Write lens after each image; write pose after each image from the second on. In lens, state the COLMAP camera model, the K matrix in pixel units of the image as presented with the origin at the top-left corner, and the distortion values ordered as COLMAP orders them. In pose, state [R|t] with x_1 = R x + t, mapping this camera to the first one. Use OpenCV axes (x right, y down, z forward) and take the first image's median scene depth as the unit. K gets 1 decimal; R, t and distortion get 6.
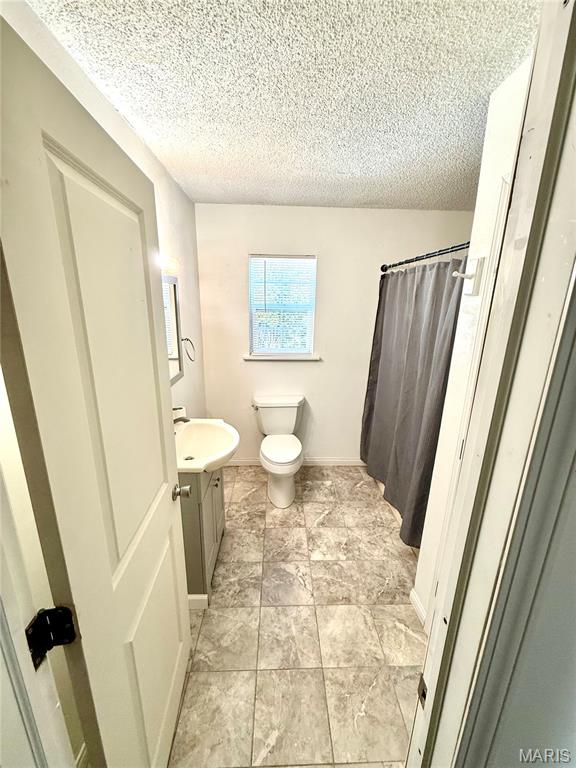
lens RADIAL K [[307.2, 0, 285.8], [0, 307.2, 384.5], [0, 0, 1]] dist [-0.000825, 0.000989]
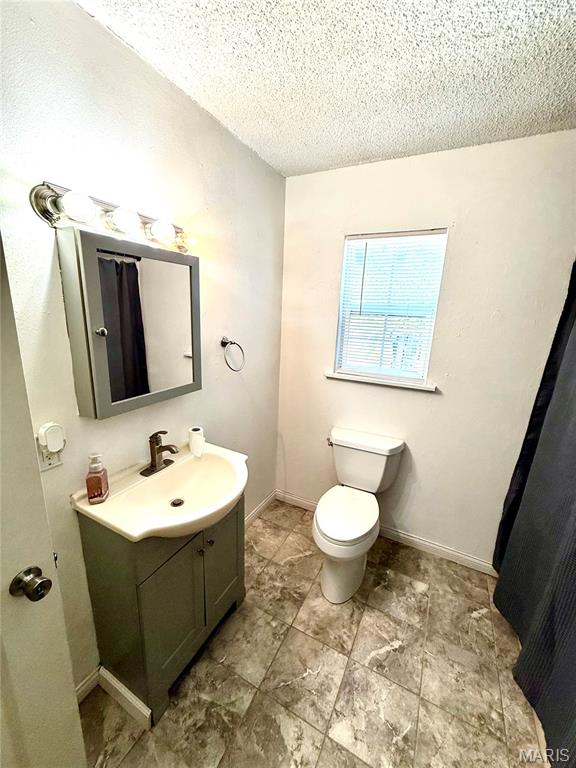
lens RADIAL K [[307.2, 0, 287.5], [0, 307.2, 384.6], [0, 0, 1]] dist [-0.000825, 0.000989]
pose [[0.872588, 0.132984, -0.470005, 0.151912], [-0.149913, 0.988698, 0.001425, -0.053195], [0.464883, 0.069217, 0.882662, 0.312953]]
